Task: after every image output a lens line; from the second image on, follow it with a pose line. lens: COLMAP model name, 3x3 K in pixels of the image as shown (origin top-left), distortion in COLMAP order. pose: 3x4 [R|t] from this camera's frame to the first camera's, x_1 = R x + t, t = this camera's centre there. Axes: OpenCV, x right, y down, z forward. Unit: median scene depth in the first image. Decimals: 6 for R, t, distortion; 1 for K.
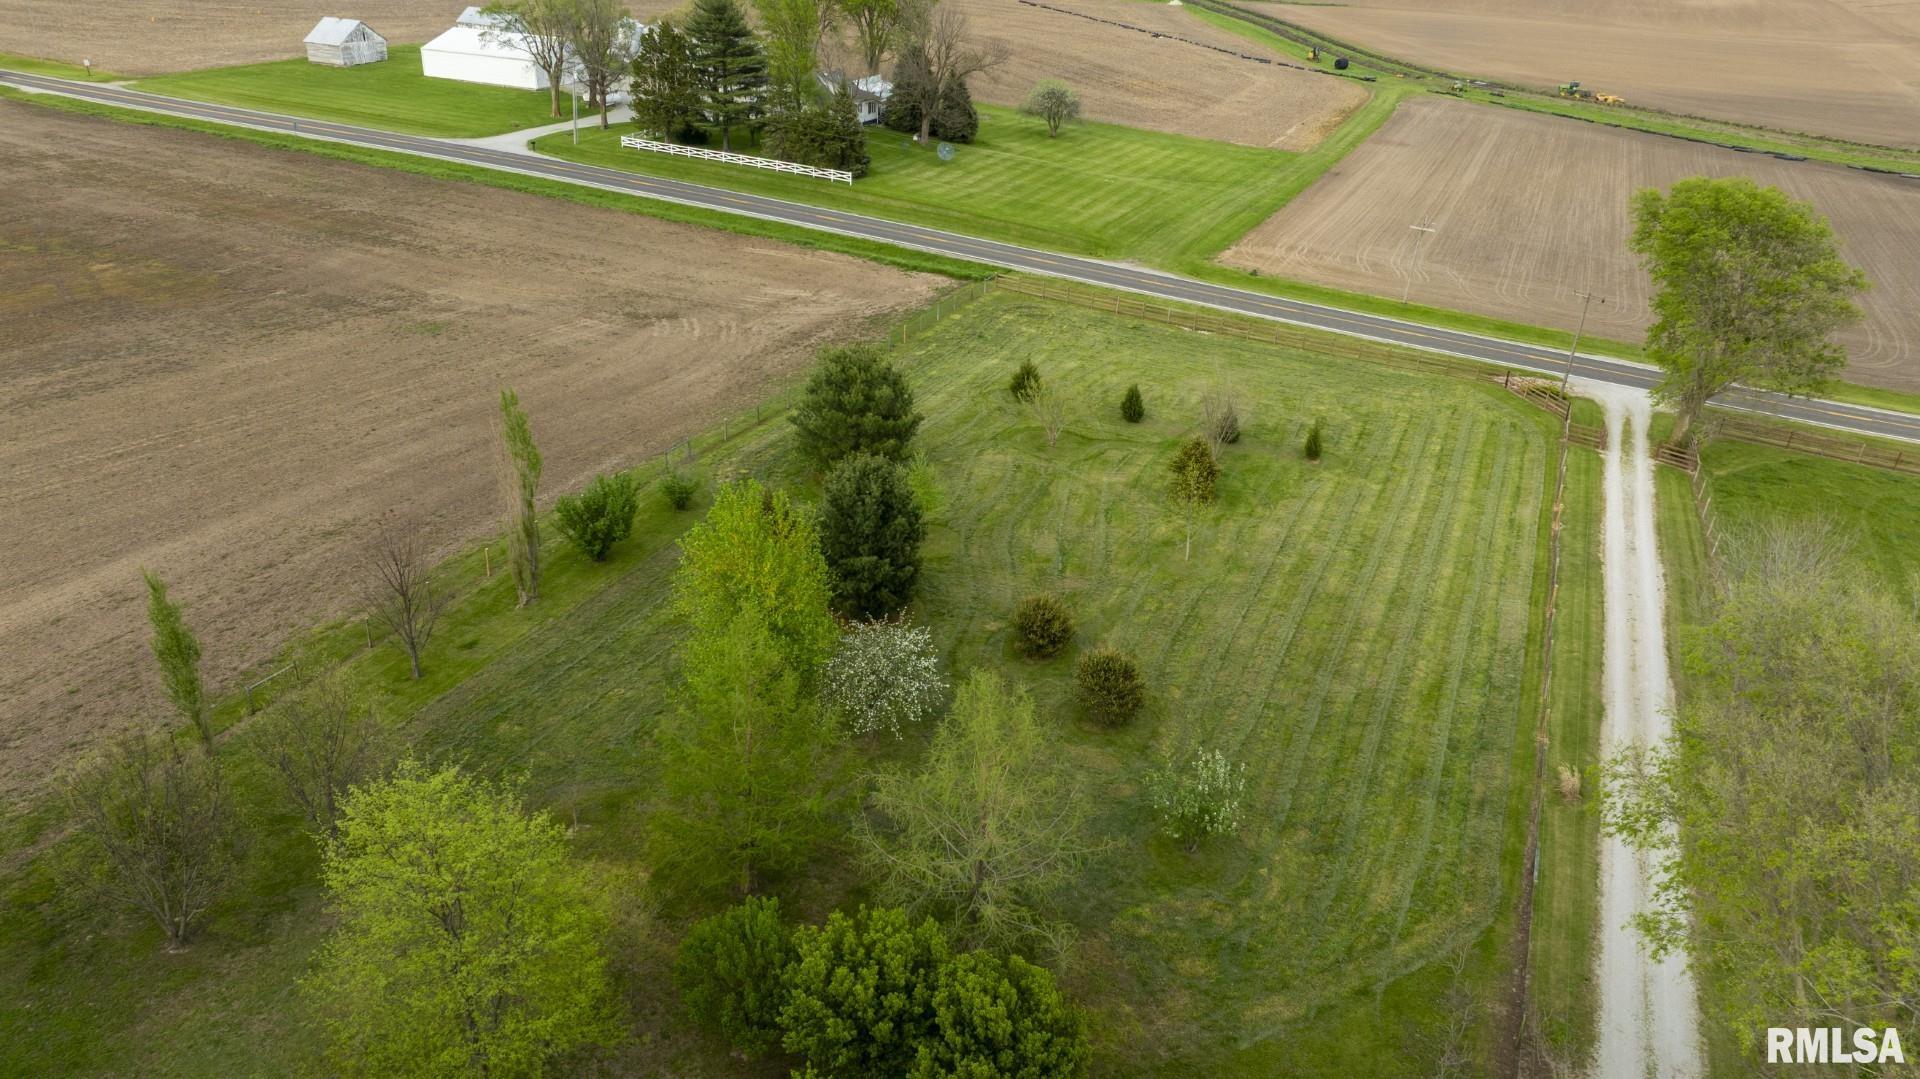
lens RADIAL K [[1350.9, 0, 967.1], [0, 1350.9, 540.7], [0, 0, 1]] dist [-0.029120, 0.028320]
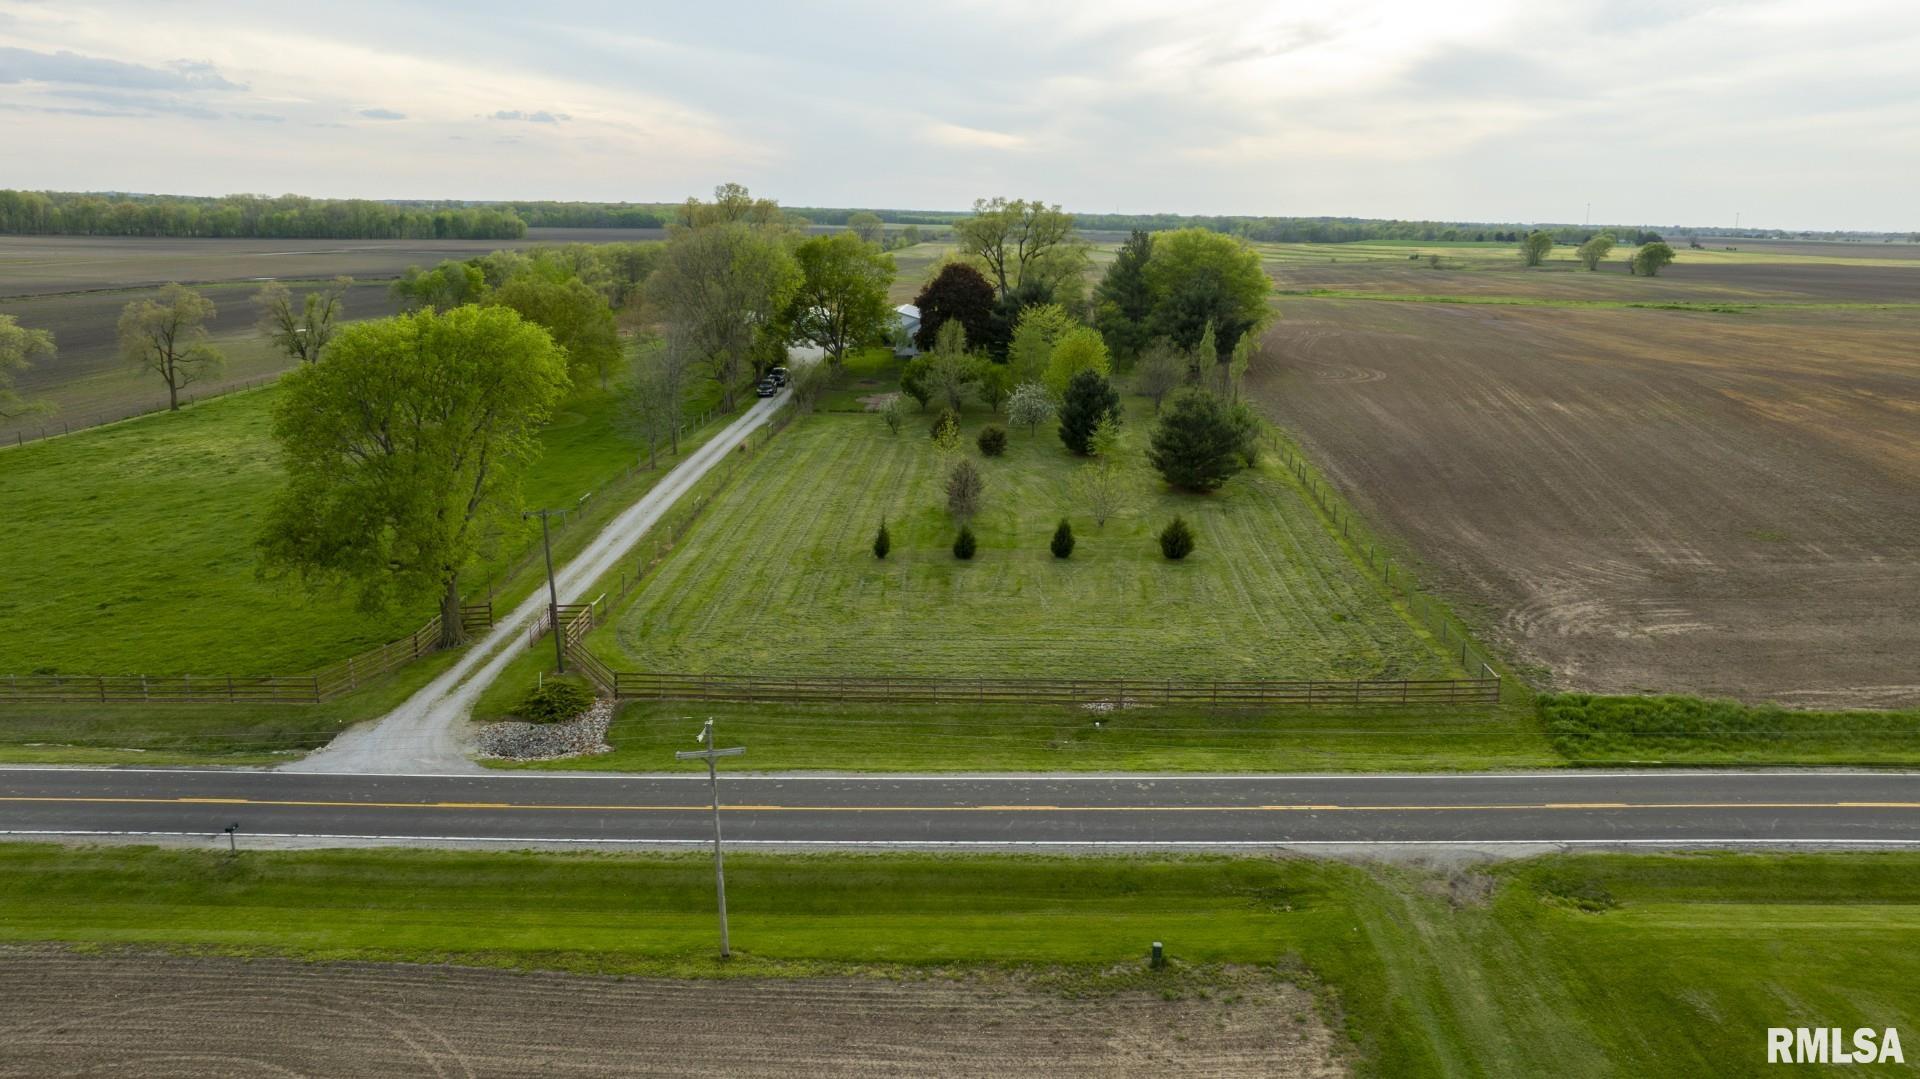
lens RADIAL K [[1350.9, 0, 967.1], [0, 1350.9, 540.7], [0, 0, 1]] dist [-0.029120, 0.028320]
pose [[-0.933094, 0.026521, -0.358653, 0.301022], [-0.211028, 0.767158, 0.605753, -0.380500], [0.291208, 0.640910, -0.710234, 0.929363]]
